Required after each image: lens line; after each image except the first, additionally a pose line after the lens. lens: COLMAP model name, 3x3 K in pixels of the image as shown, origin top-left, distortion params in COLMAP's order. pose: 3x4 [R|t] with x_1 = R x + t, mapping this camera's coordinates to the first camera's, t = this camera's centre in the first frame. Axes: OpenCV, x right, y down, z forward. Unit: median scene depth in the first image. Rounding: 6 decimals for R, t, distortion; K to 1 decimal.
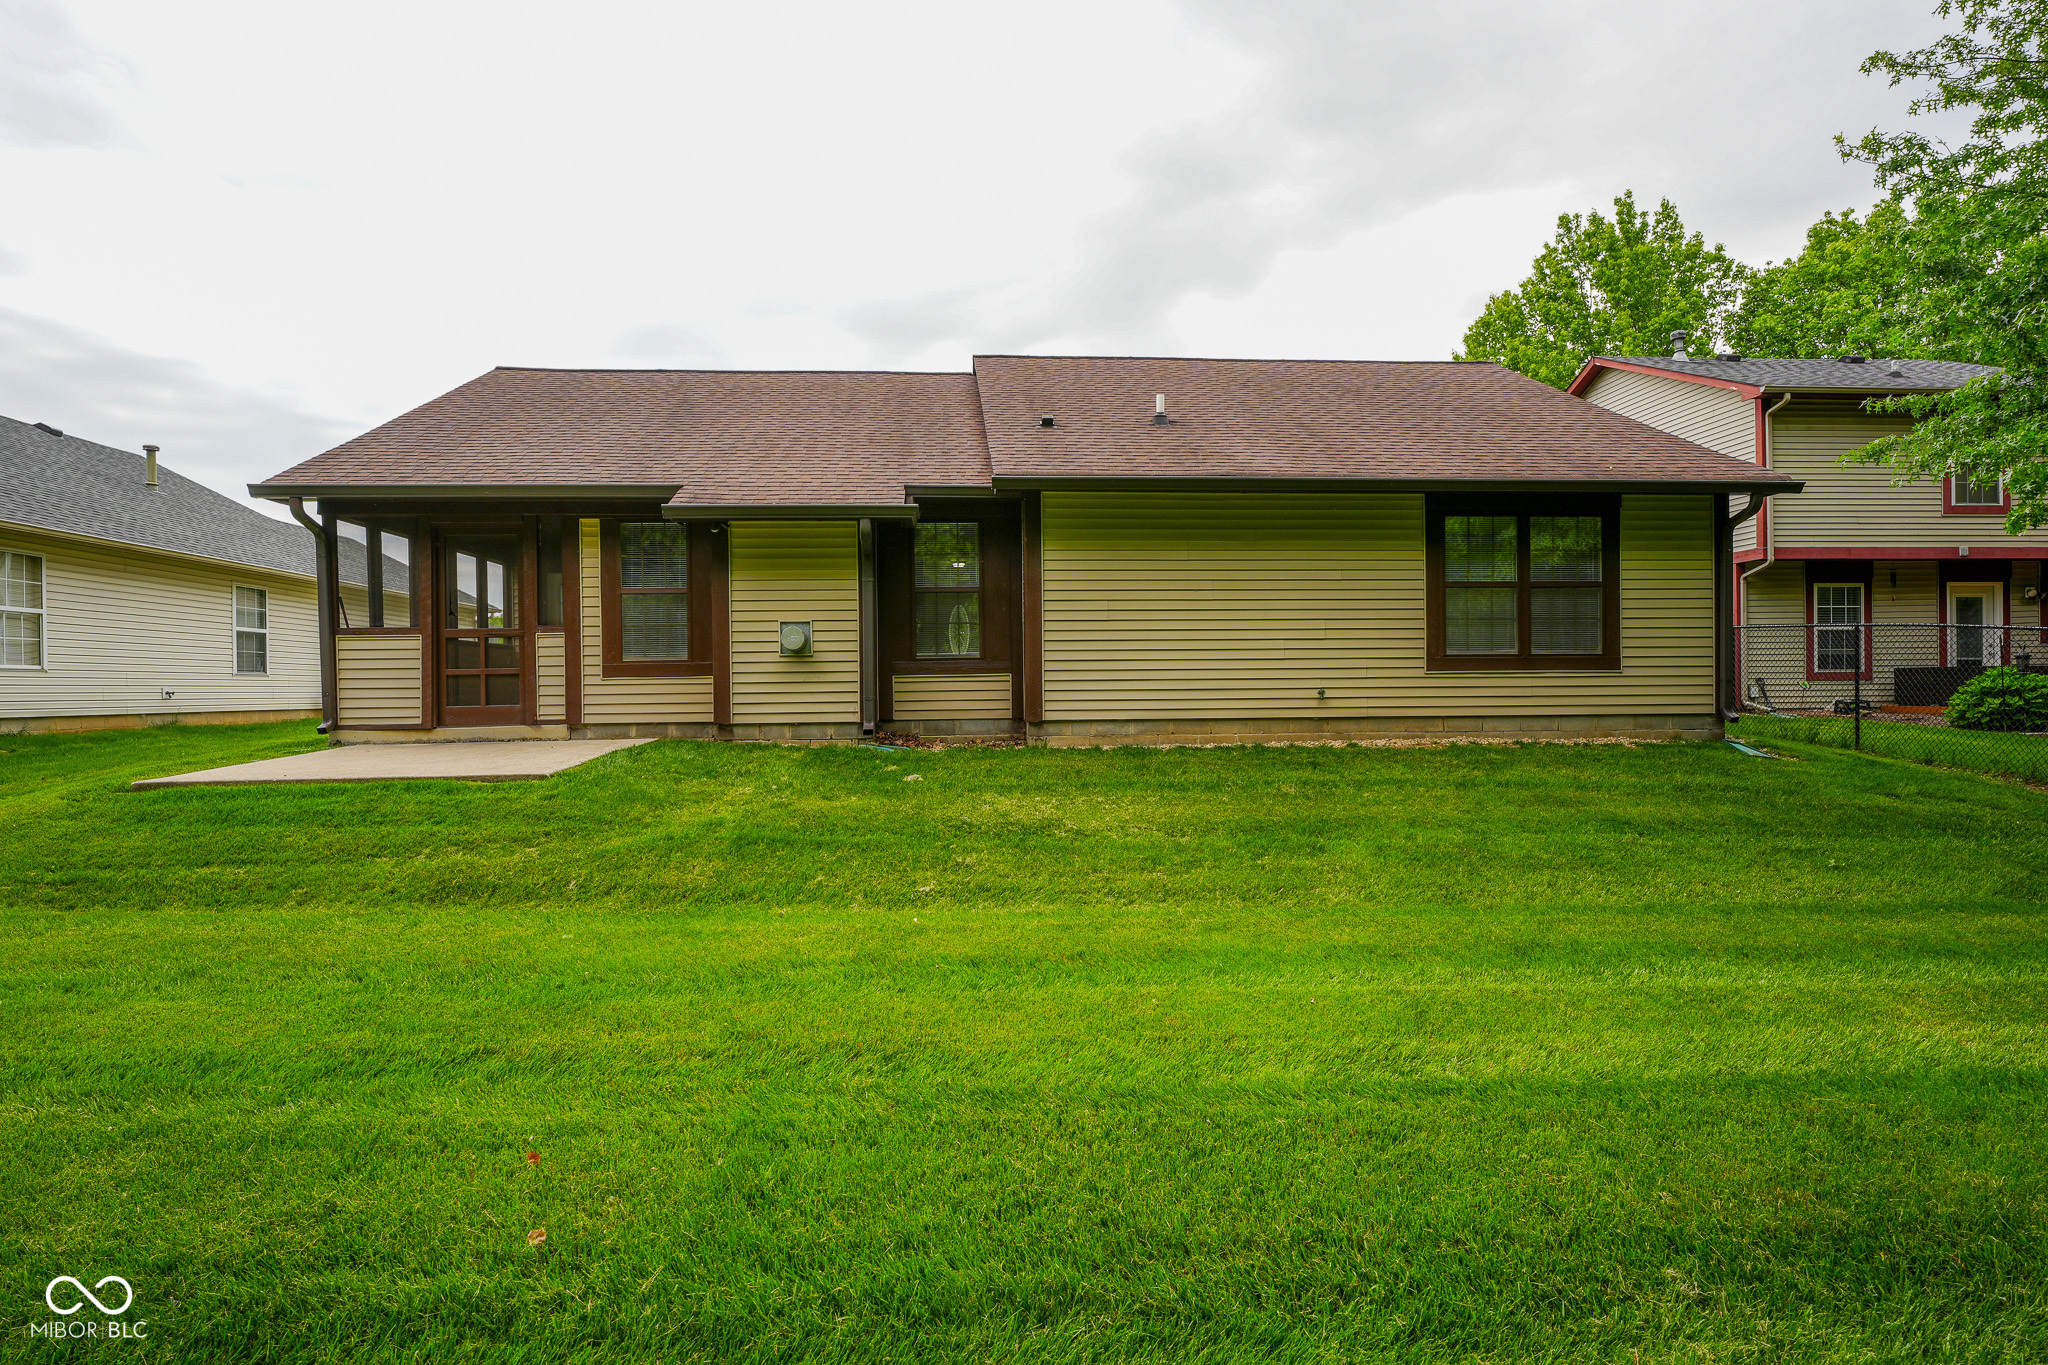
lens RADIAL K [[1048.8, 0, 1019.4], [0, 1048.8, 689.0], [0, 0, 1]] dist [-0.002970, -0.000732]
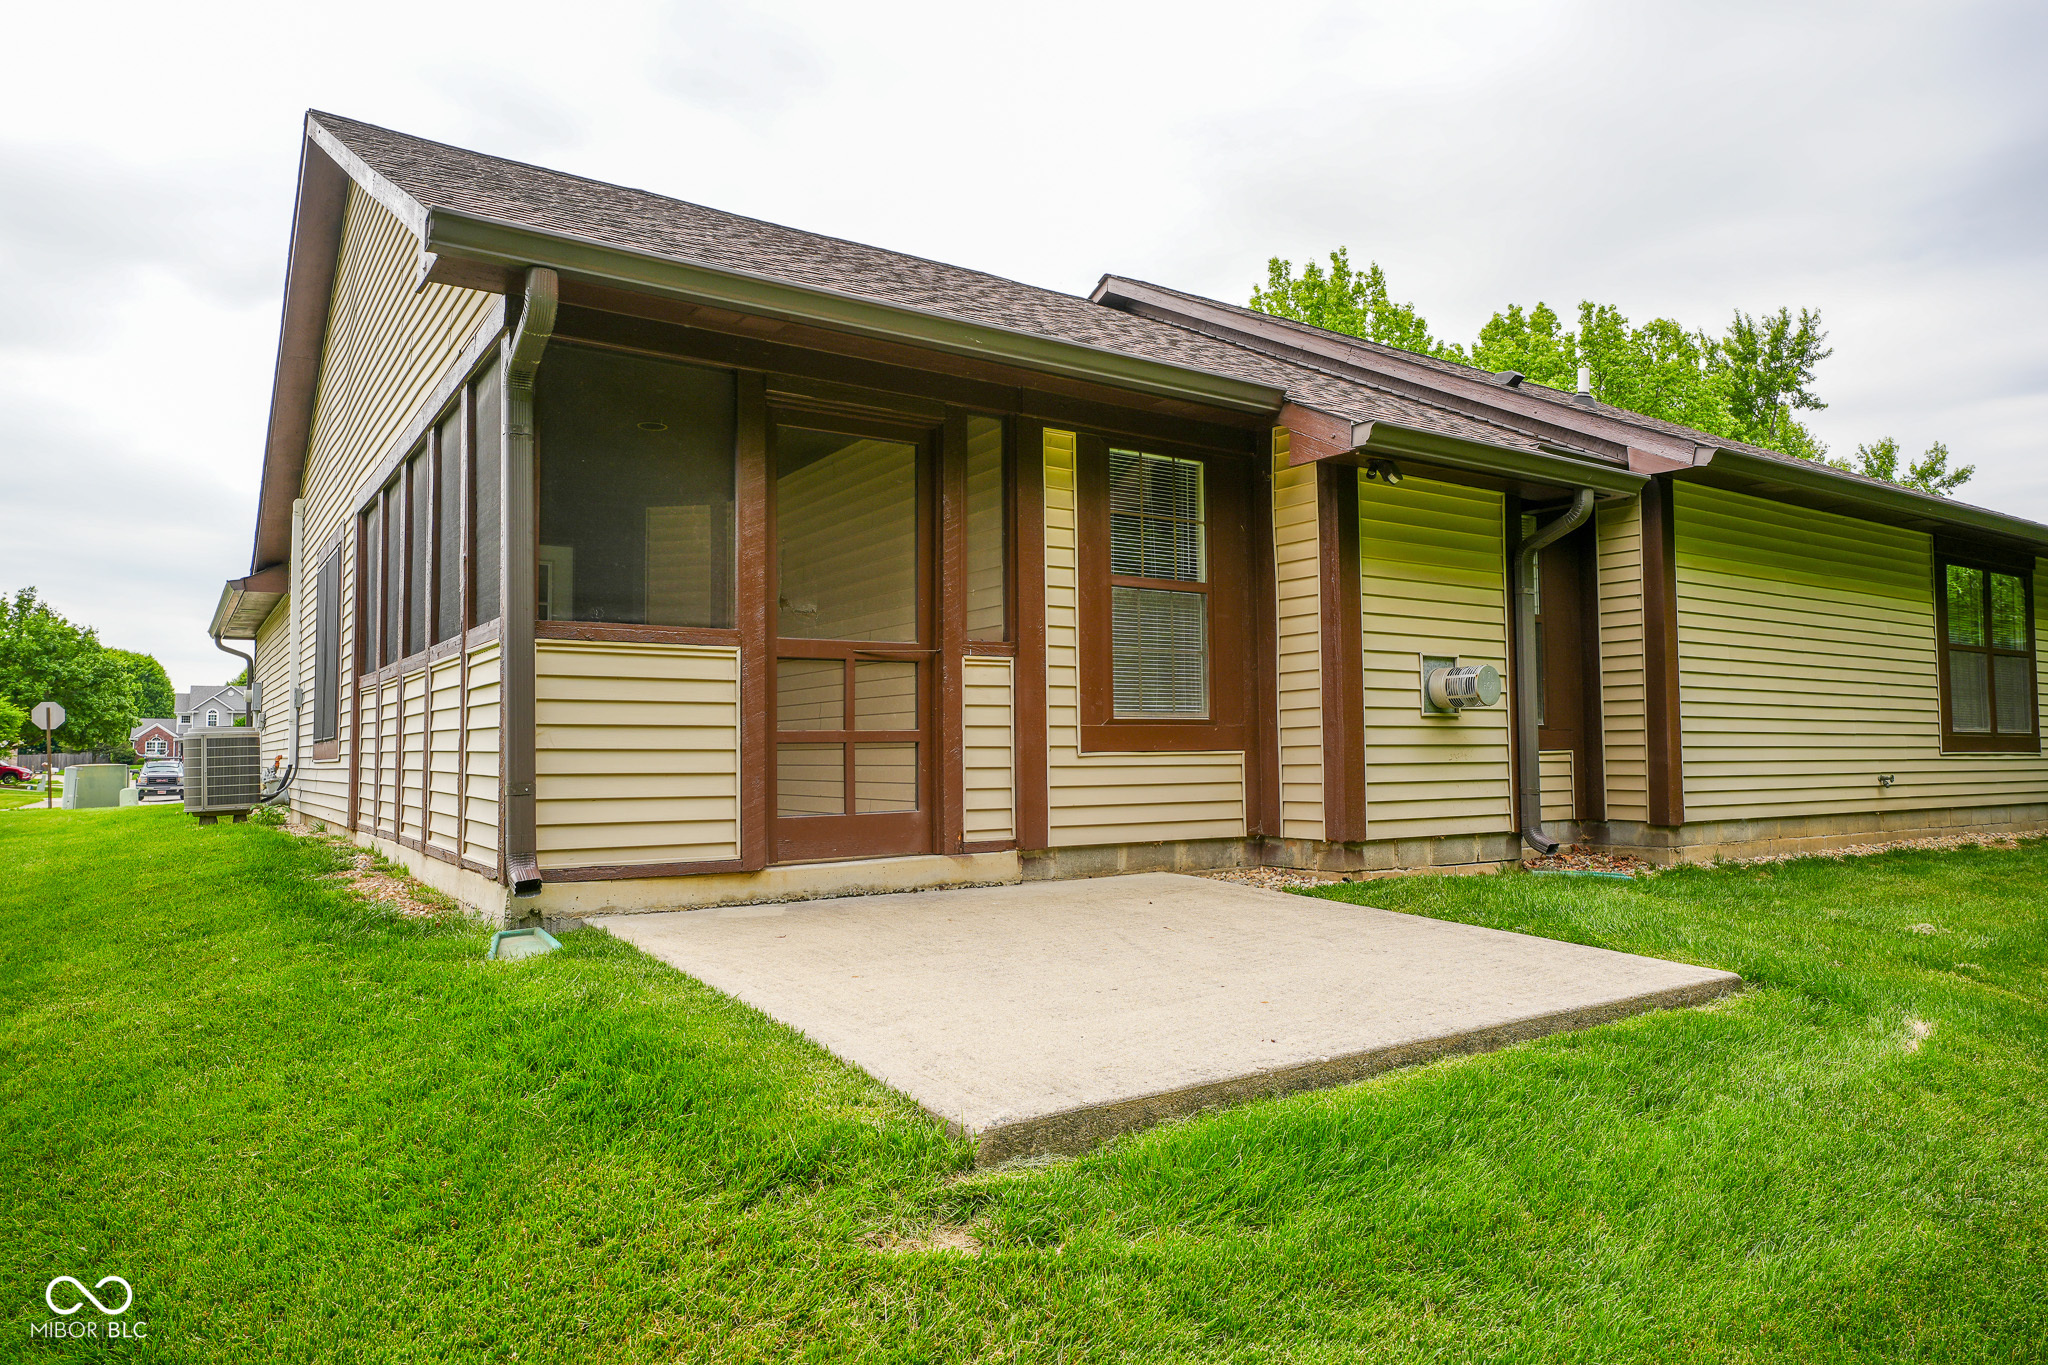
lens RADIAL K [[1273.5, 0, 1025.3], [0, 1273.5, 680.1], [0, 0, 1]] dist [0.004377, 0.001093]
pose [[0.869934, 0.035548, 0.491885, -0.715280], [-0.001439, 0.997577, -0.069549, -0.002897], [-0.493166, 0.059795, 0.867878, 0.492096]]
